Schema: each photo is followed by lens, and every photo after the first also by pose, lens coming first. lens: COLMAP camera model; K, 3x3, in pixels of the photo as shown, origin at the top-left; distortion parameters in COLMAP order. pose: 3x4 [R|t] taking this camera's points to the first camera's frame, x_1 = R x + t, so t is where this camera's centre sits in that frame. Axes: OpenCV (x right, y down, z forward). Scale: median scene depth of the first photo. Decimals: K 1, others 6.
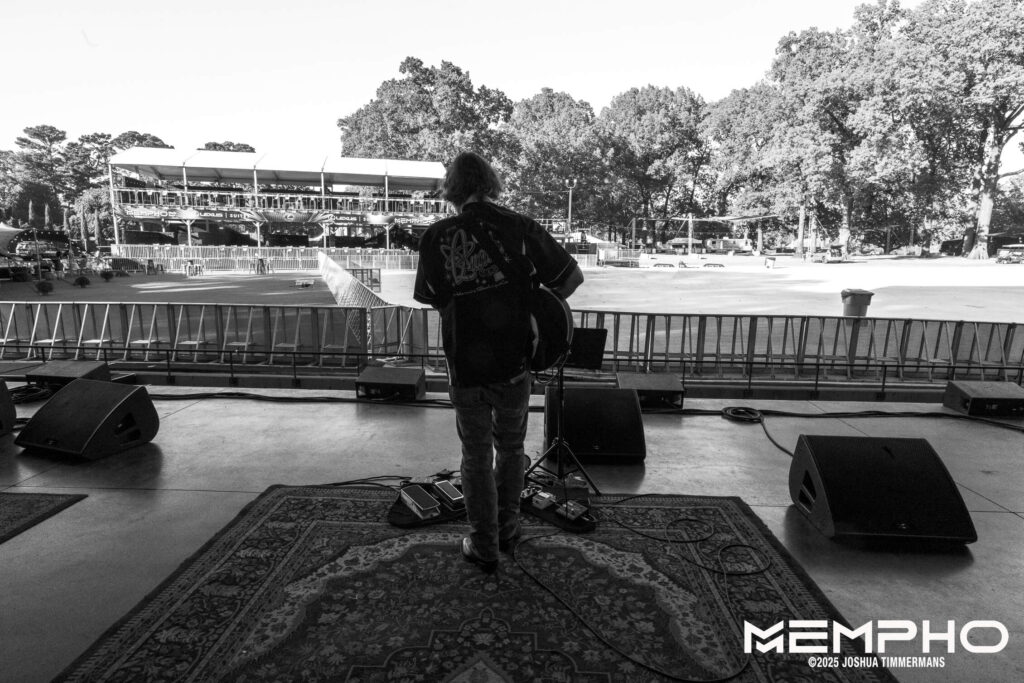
lens RADIAL K [[568.5, 0, 510.2], [0, 568.5, 339.2], [0, 0, 1]] dist [-0.003744, 0.000721]
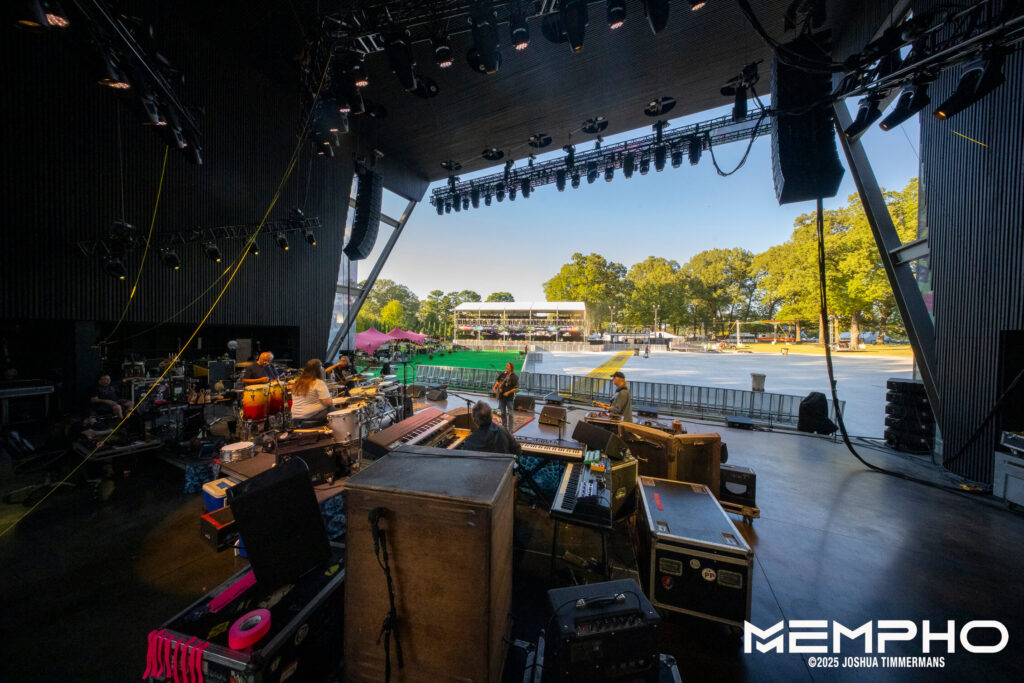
lens RADIAL K [[294.4, 0, 512.0], [0, 294.4, 341.5], [0, 0, 1]] dist [0.000821, -0.000006]
pose [[0.914596, 0.007603, -0.404296, 0.072734], [-0.063599, 0.990084, -0.125255, -0.003876], [0.399335, 0.140270, 0.906011, -0.092681]]
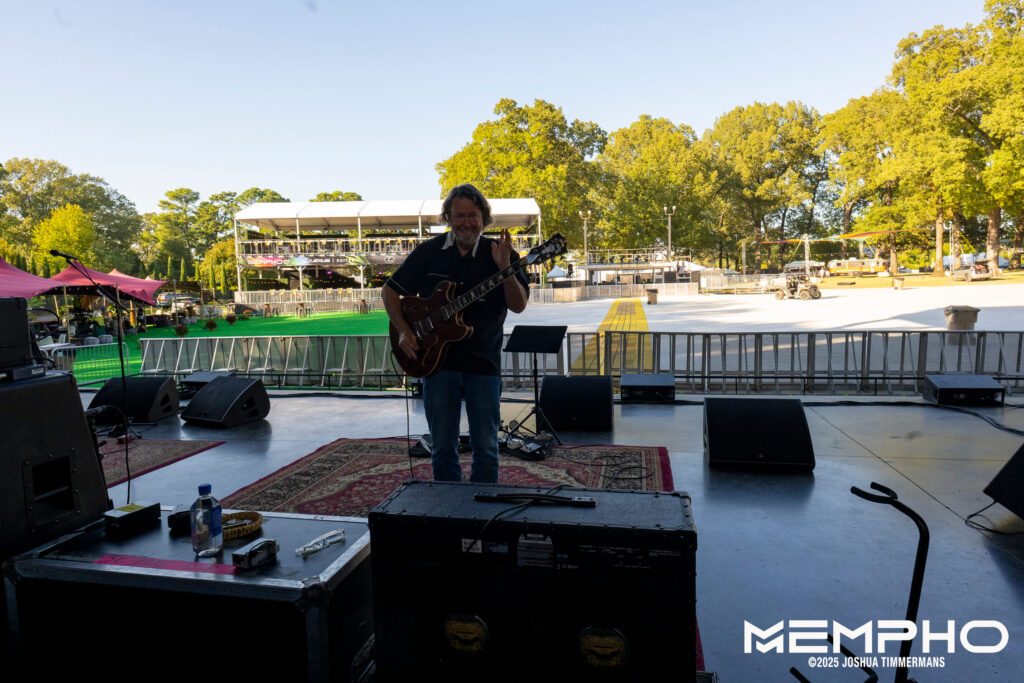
lens RADIAL K [[598.6, 0, 514.4], [0, 598.6, 331.7], [0, 0, 1]] dist [-0.005222, -0.000002]
pose [[0.984980, -0.028360, -0.170321, 0.016872], [0.015128, 0.996800, -0.078492, 0.006324], [0.172002, 0.074737, 0.982257, -0.026239]]
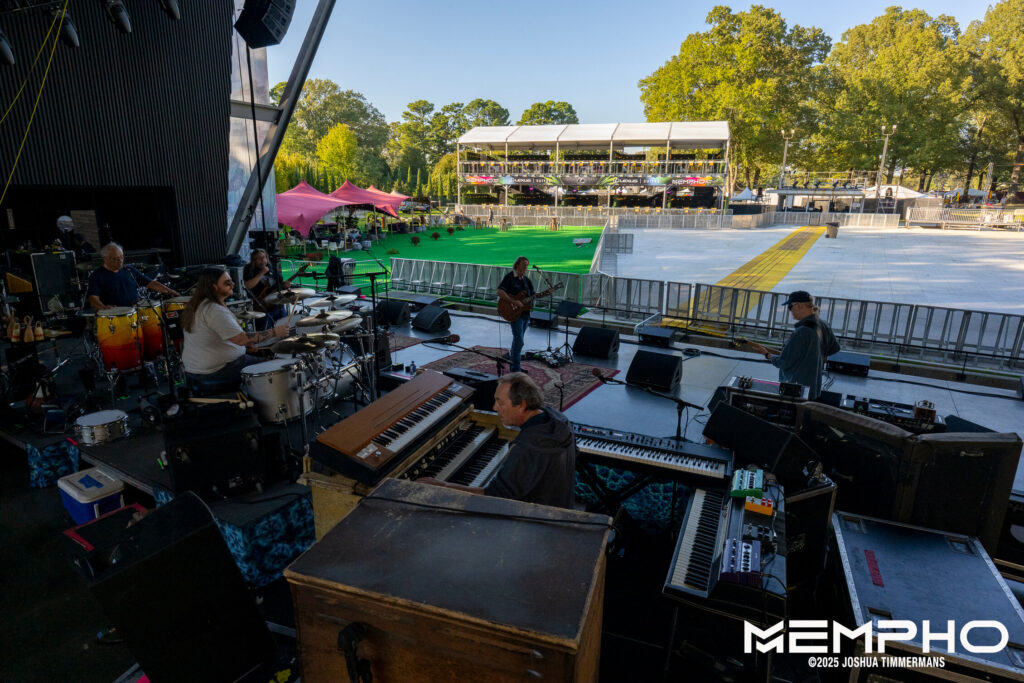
lens RADIAL K [[567.0, 0, 504.7], [0, 567.0, 337.6], [0, 0, 1]] dist [-0.000386, -0.000393]
pose [[0.863599, 0.118498, -0.490056, 0.069429], [-0.073715, 0.991219, 0.109778, -0.007649], [0.498761, -0.058680, 0.864751, -0.090569]]
